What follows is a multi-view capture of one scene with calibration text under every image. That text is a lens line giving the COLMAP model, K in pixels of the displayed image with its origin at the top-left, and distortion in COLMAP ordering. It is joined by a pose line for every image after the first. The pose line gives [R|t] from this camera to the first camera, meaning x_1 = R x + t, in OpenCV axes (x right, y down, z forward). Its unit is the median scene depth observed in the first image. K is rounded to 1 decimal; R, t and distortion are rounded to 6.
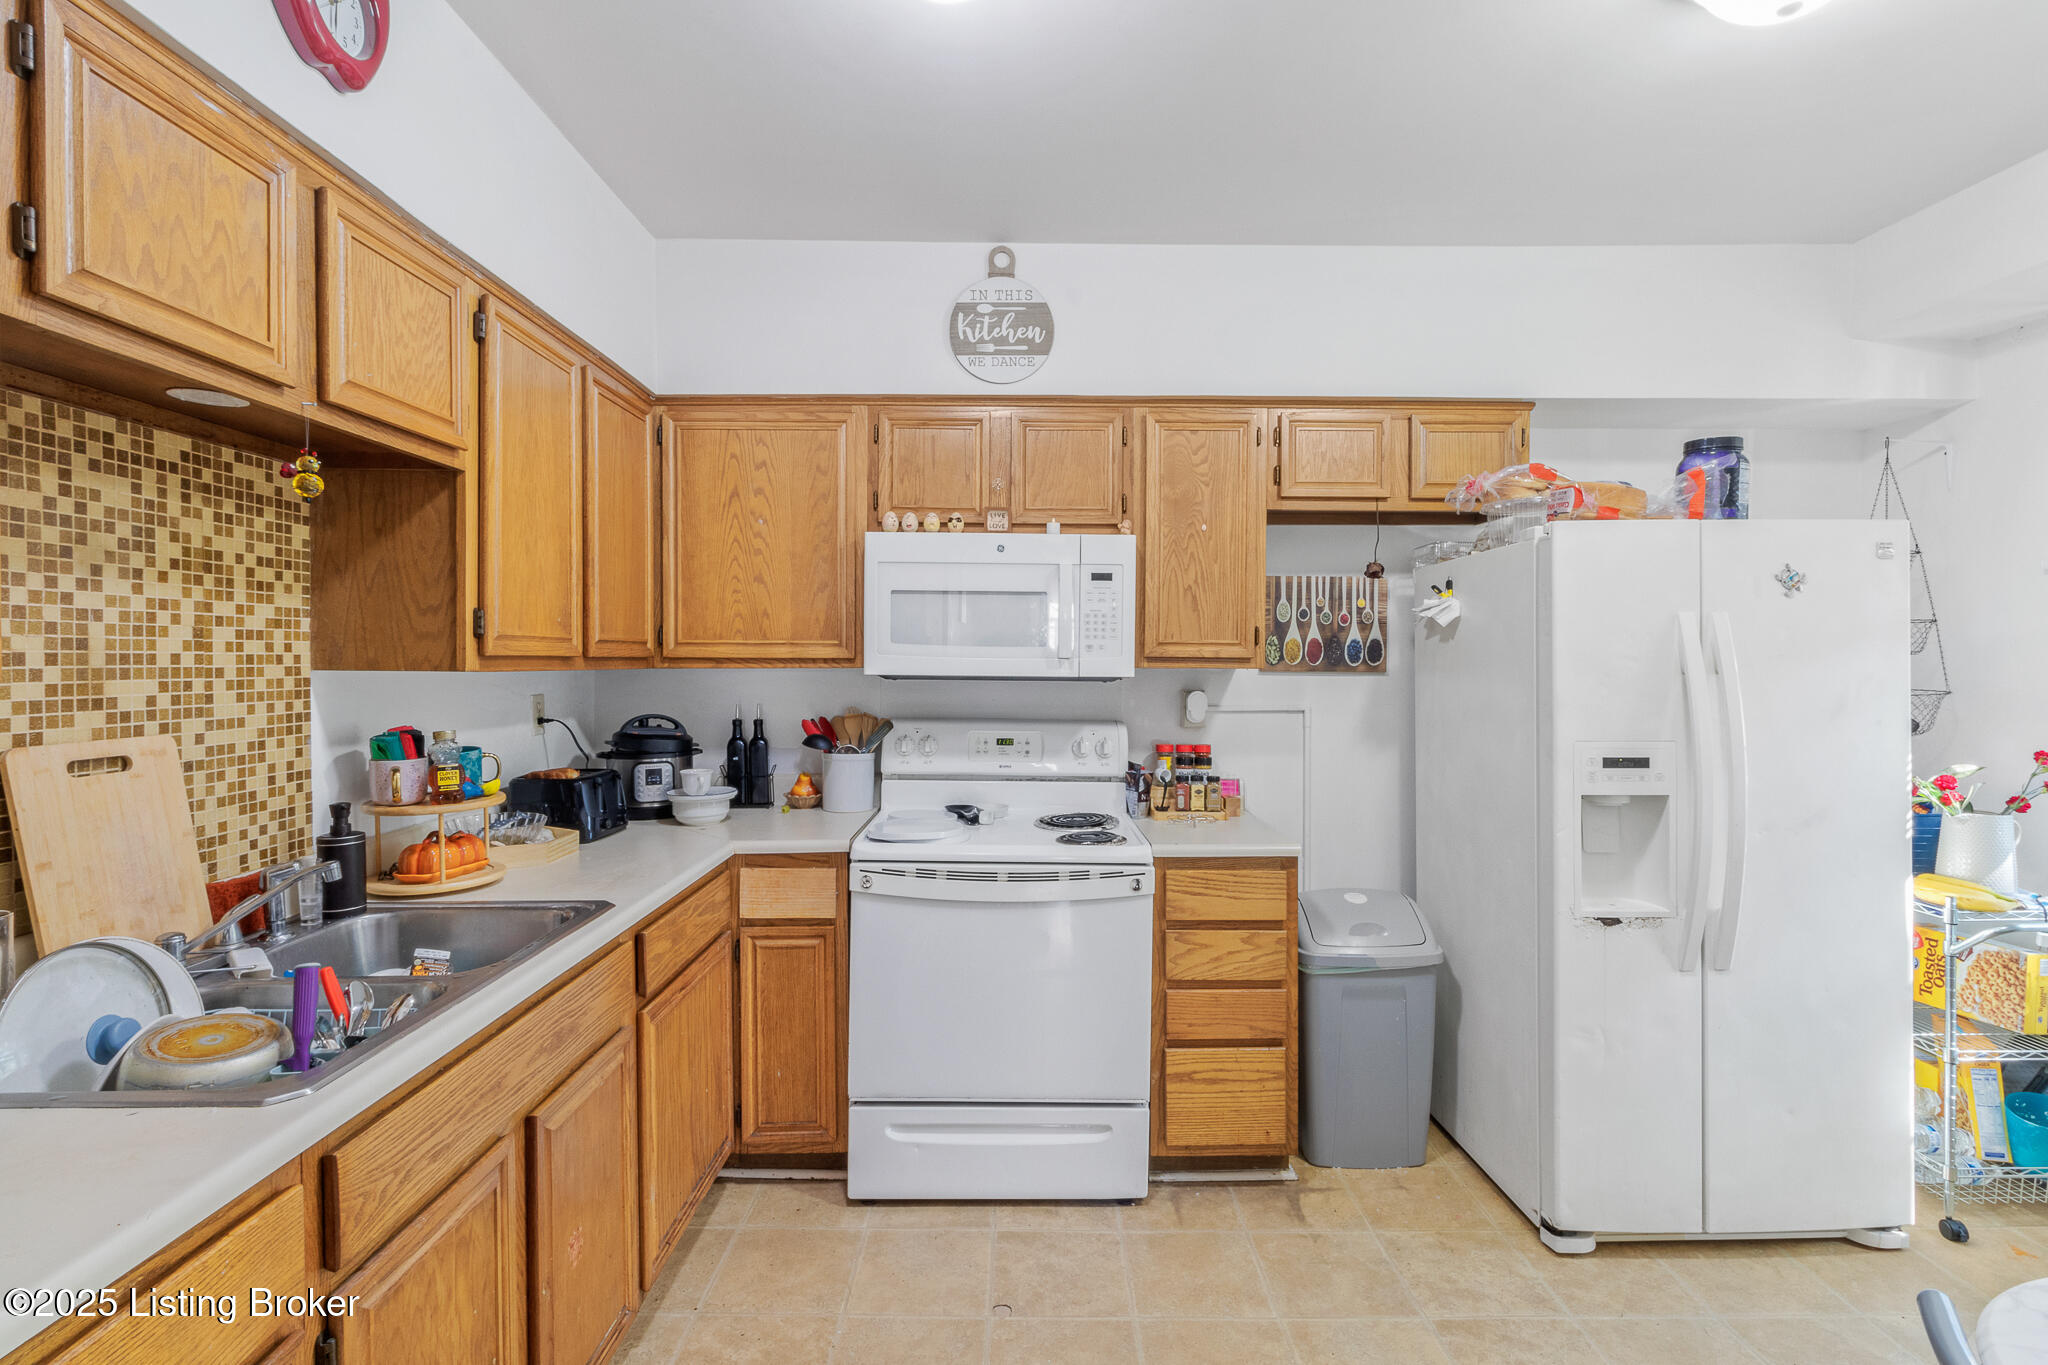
lens RADIAL K [[975.9, 0, 1024.0], [0, 975.9, 682.5], [0, 0, 1]] dist [0.001296, 0.000460]
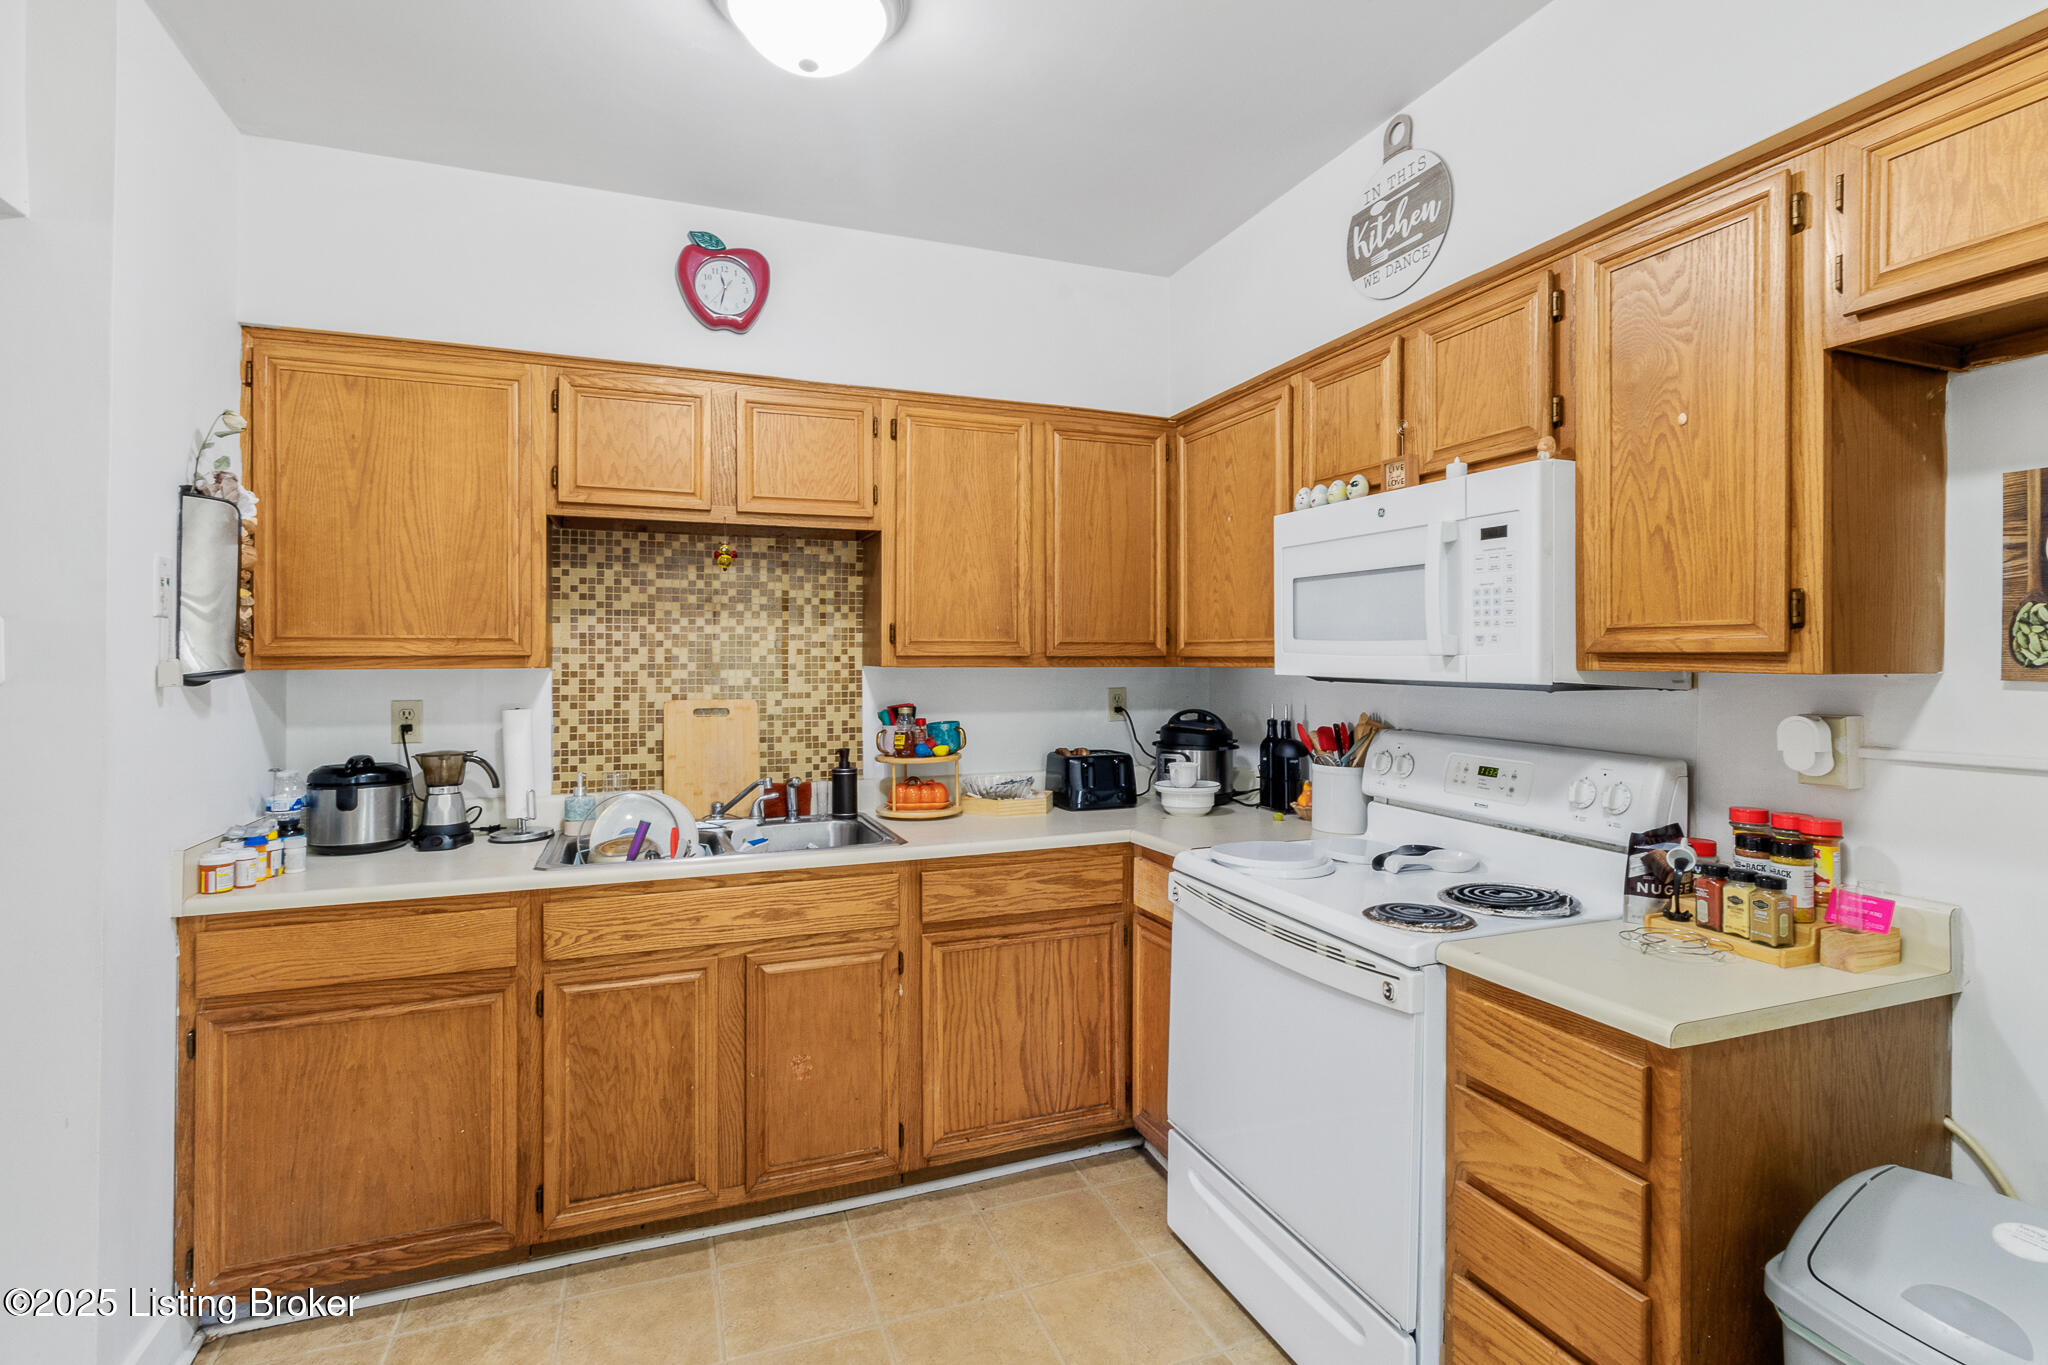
lens RADIAL K [[961.3, 0, 1025.8], [0, 961.3, 661.4], [0, 0, 1]] dist [0.000531, 0.000506]
pose [[0.350544, 0.000522, -0.936546, 0.908898], [-0.020665, 0.999761, -0.007178, -0.014567], [0.936318, 0.021870, 0.350471, 0.741832]]
